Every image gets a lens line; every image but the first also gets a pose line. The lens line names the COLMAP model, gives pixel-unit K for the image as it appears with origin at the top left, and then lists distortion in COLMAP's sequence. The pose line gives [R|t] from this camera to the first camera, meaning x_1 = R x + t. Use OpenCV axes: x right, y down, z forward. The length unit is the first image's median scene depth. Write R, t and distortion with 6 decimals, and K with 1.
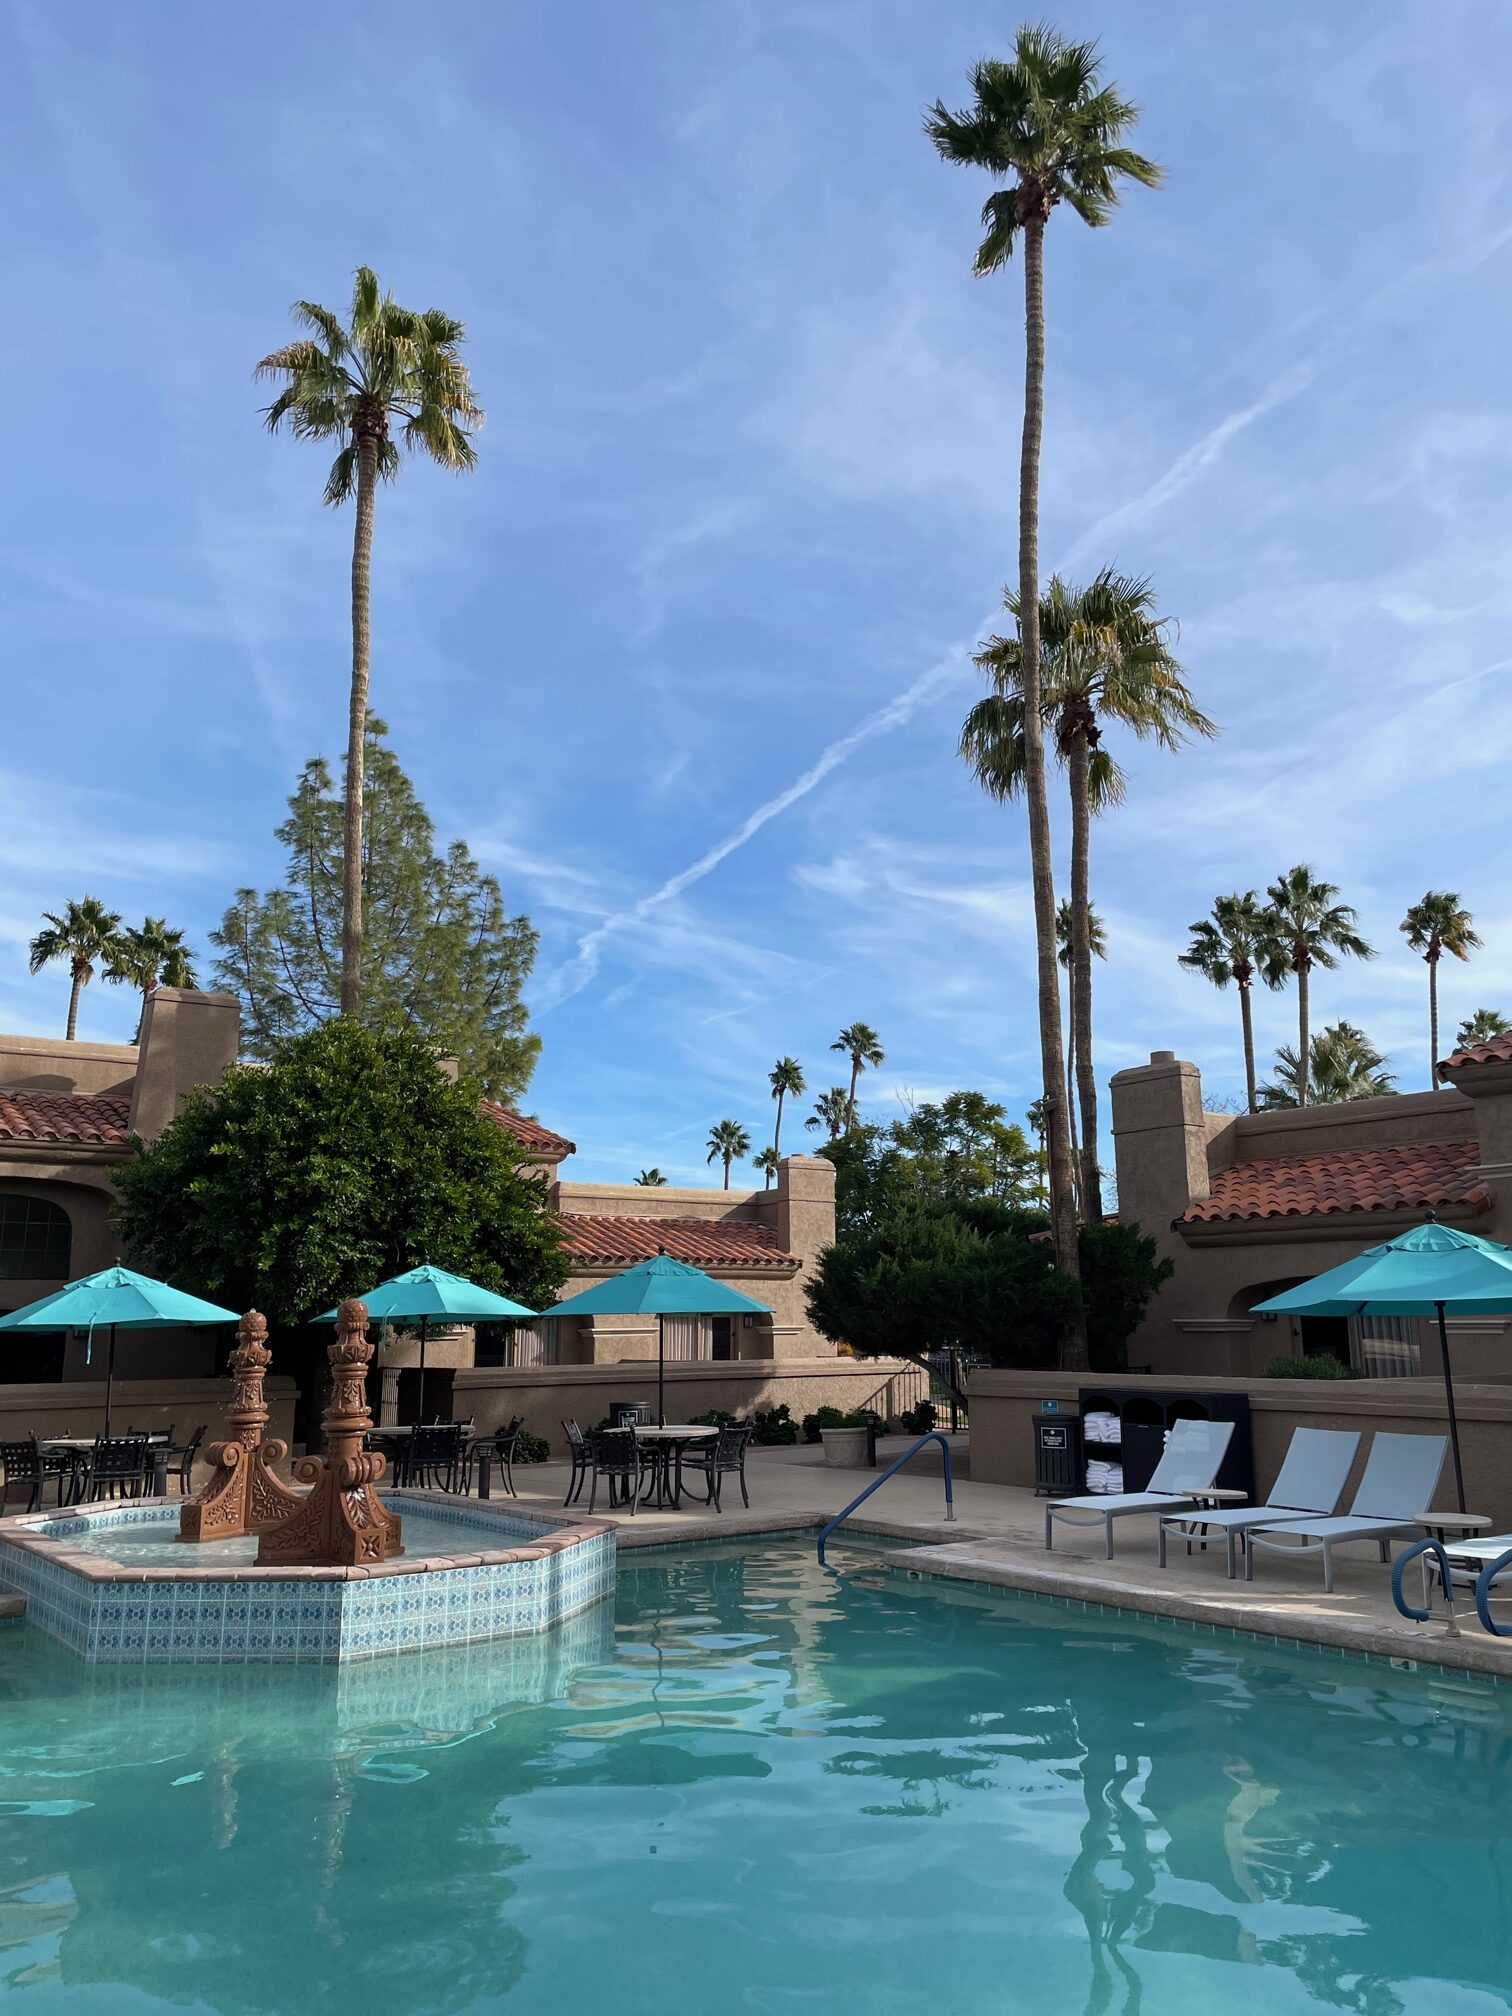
lens RADIAL K [[1547.5, 0, 760.6], [0, 1547.5, 1020.4], [0, 0, 1]] dist [0.050246, 0.002734]
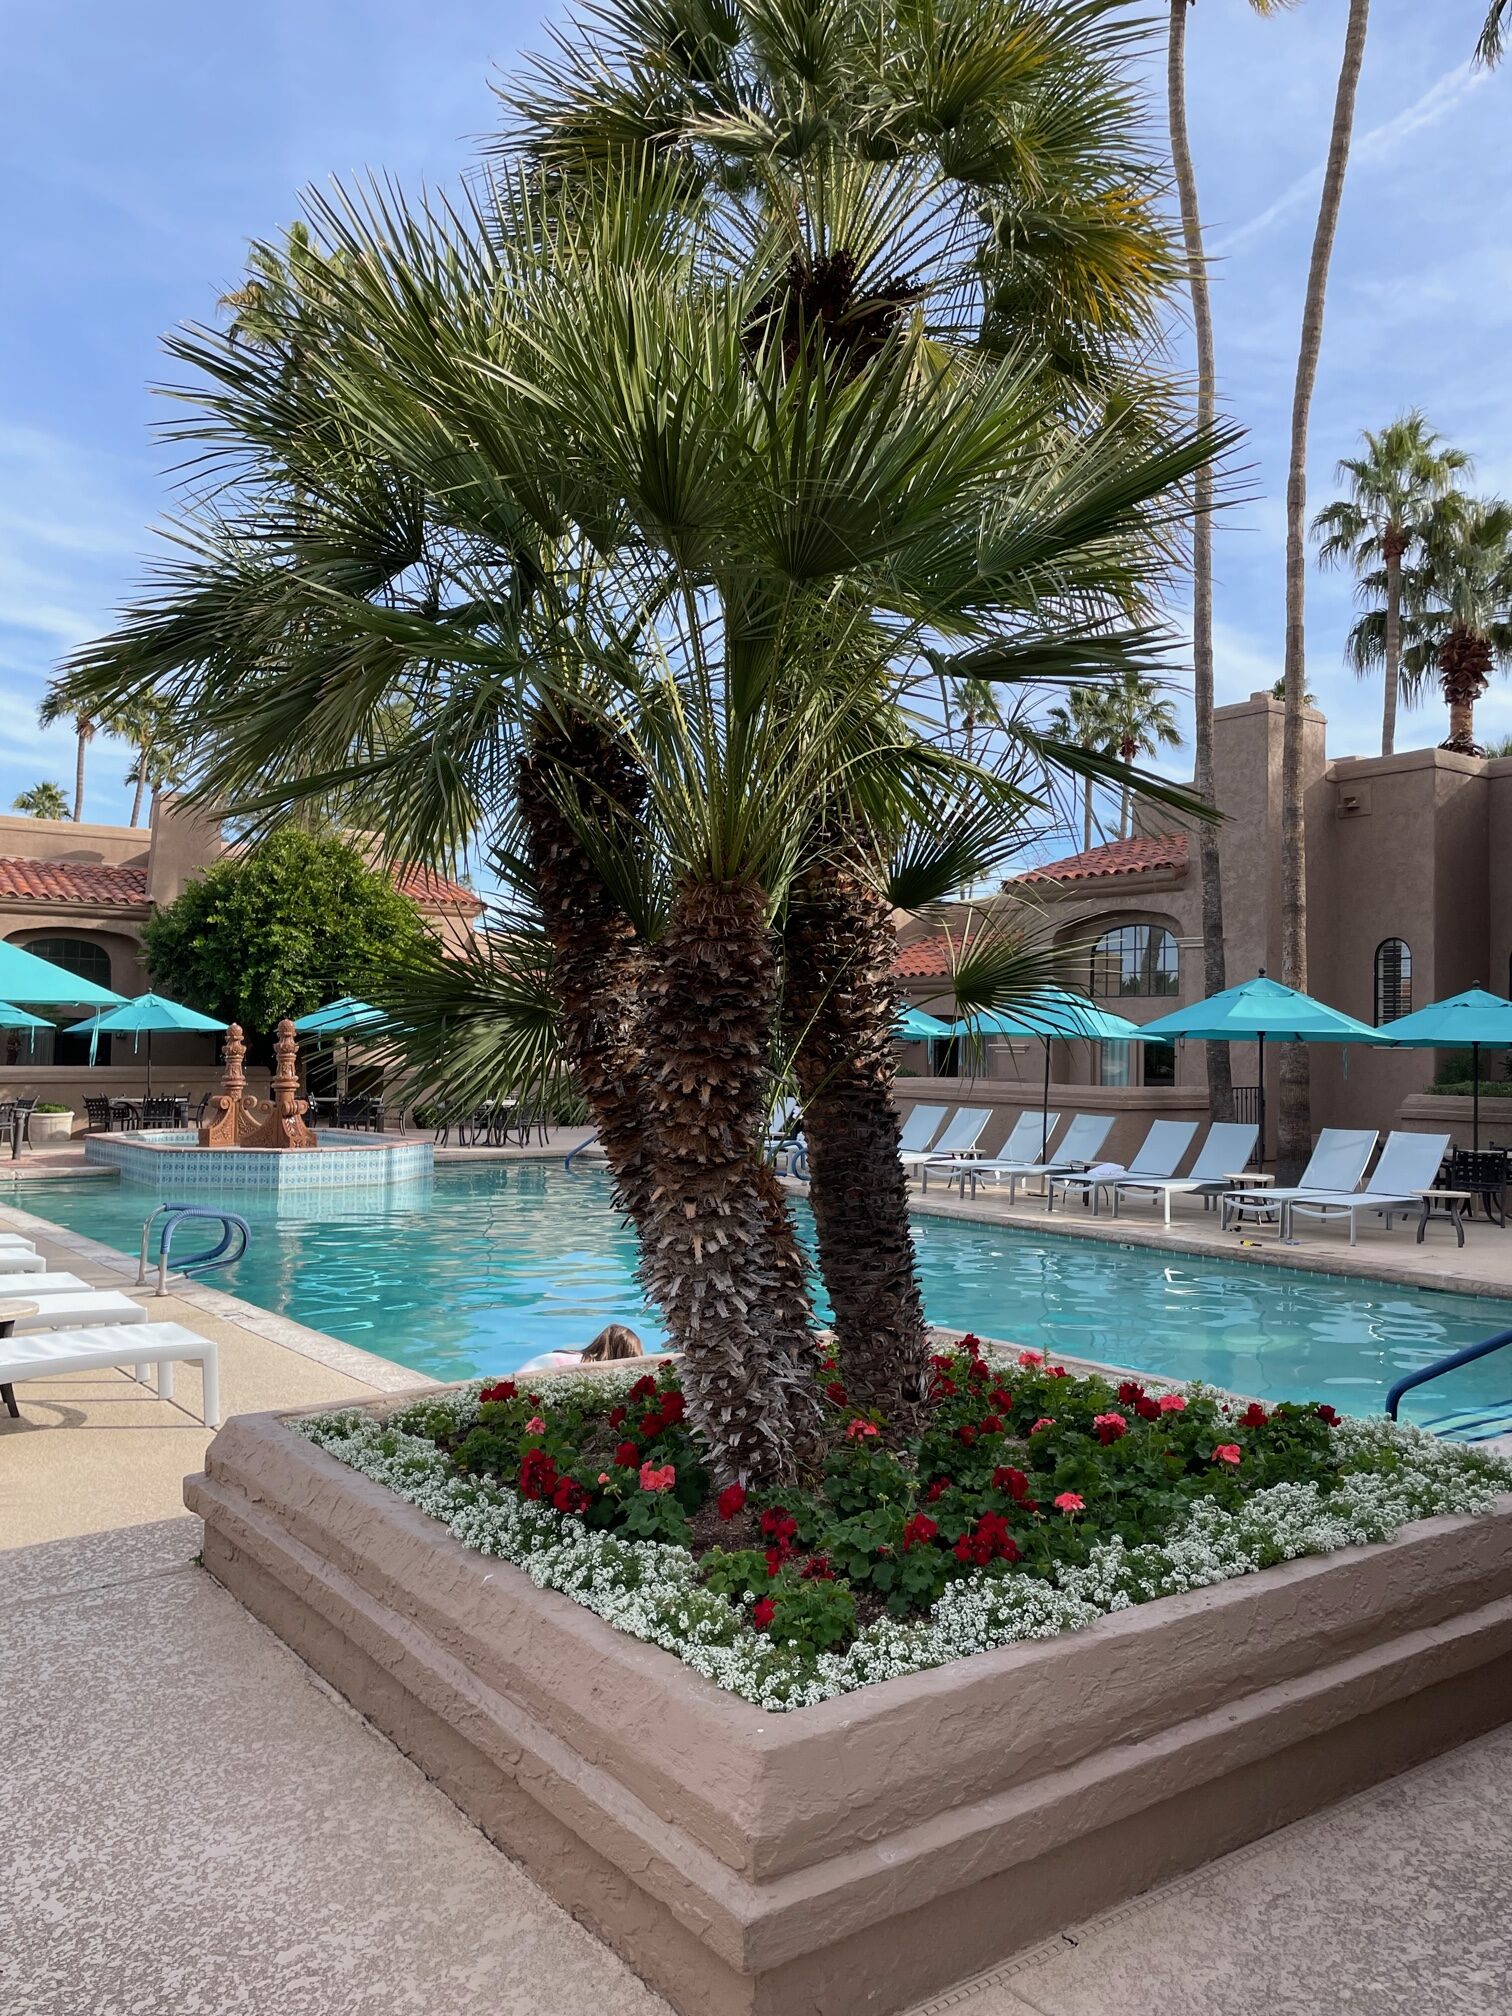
lens RADIAL K [[1547.5, 0, 746.0], [0, 1547.5, 1002.4], [0, 0, 1]] dist [0.050246, 0.002734]
pose [[0.999777, 0.021039, -0.001798, 0.173559], [-0.020453, 0.986045, 0.165220, -0.095787], [0.005249, -0.165146, 0.986255, -0.494867]]
